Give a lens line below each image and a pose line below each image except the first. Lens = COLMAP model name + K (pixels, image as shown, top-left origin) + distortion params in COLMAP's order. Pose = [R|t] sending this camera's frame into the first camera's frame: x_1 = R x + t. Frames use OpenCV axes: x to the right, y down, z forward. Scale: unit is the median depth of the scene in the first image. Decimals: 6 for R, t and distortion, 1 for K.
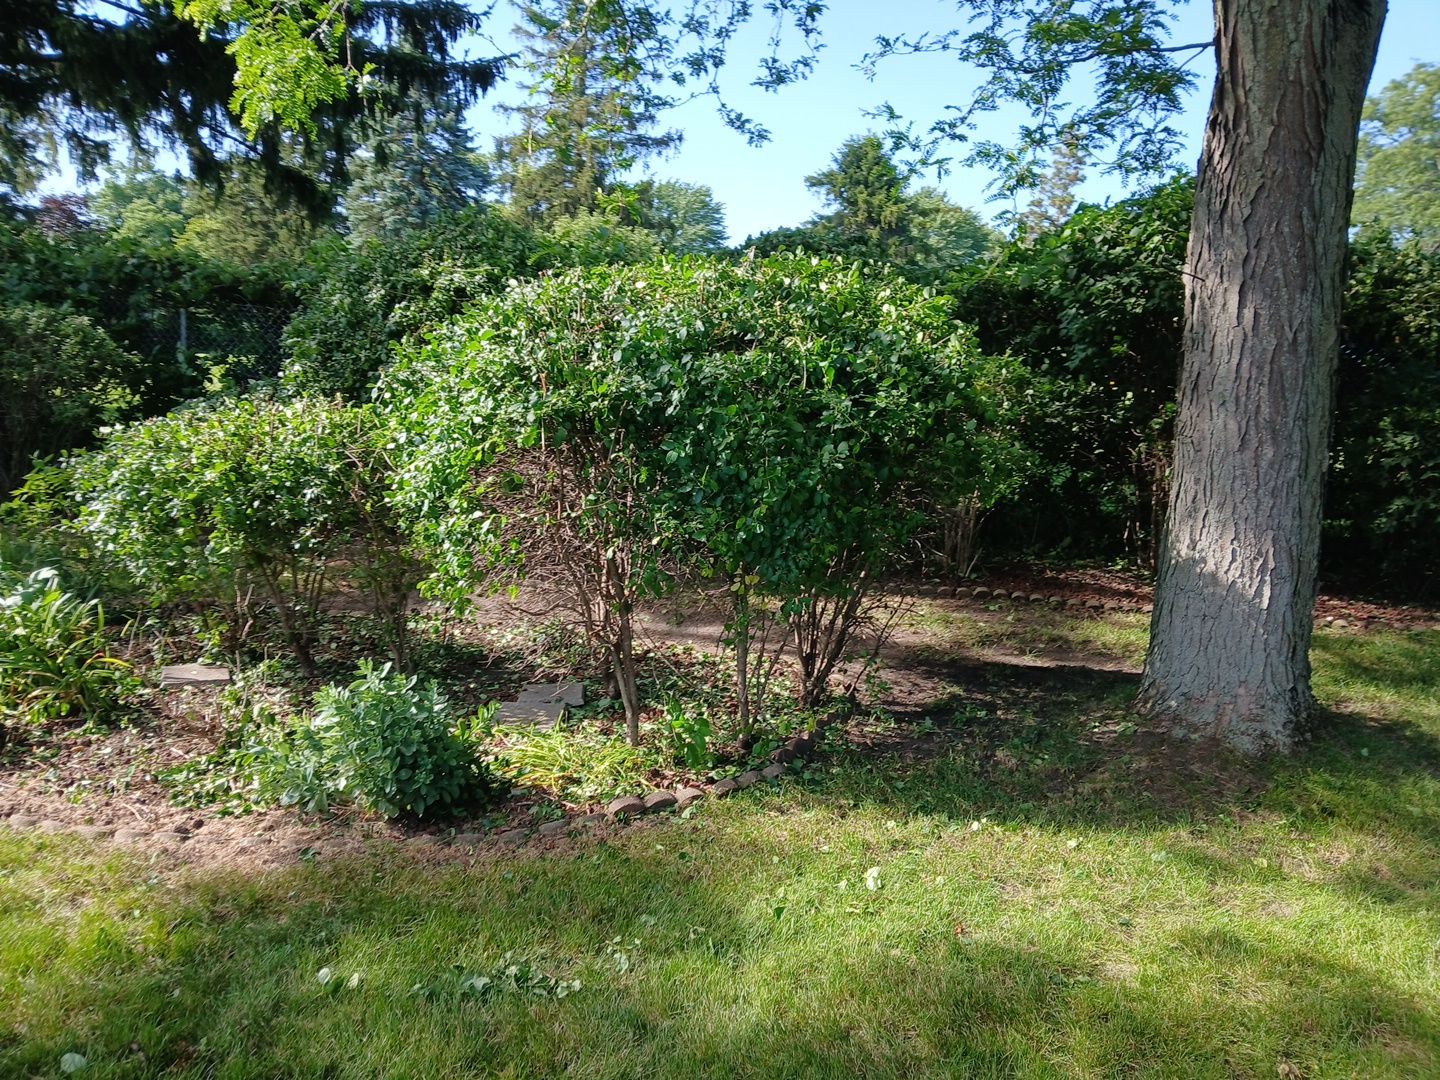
lens RADIAL K [[1151.6, 0, 719.2], [0, 1151.6, 511.7], [0, 0, 1]] dist [0.121476, -0.261705]
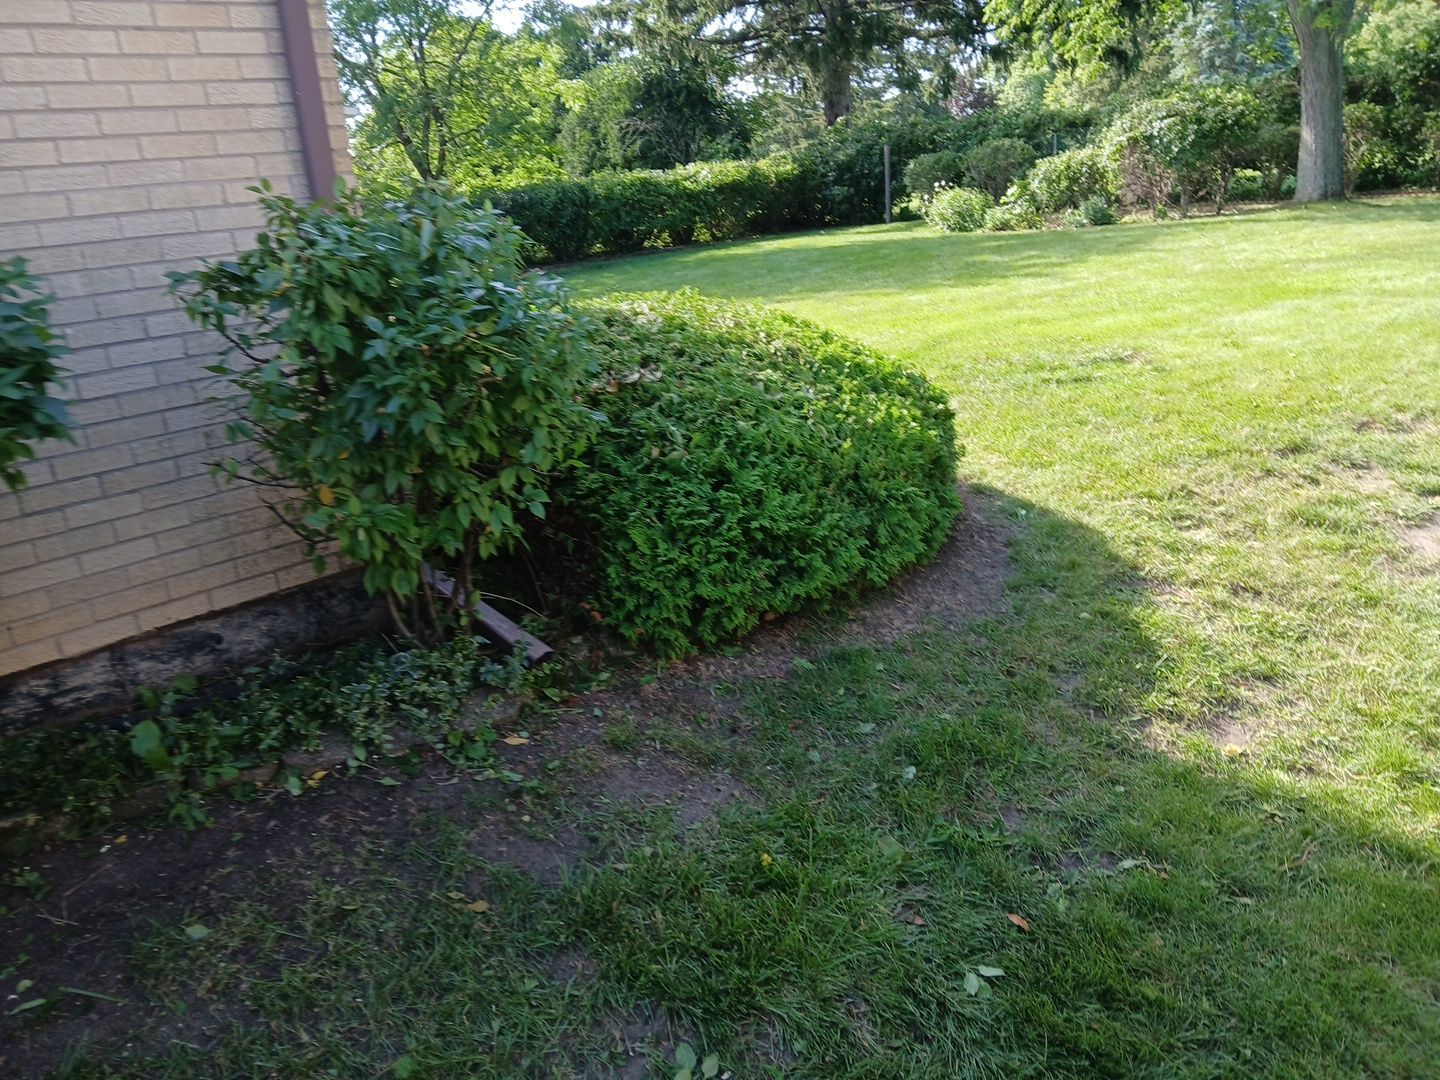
lens RADIAL K [[1151.6, 0, 719.2], [0, 1151.6, 511.7], [0, 0, 1]] dist [0.121476, -0.261705]
pose [[0.762875, 0.063551, -0.643415, 1.328362], [0.024971, 0.991519, 0.127541, 0.593268], [0.646064, -0.113365, 0.754818, -2.935975]]
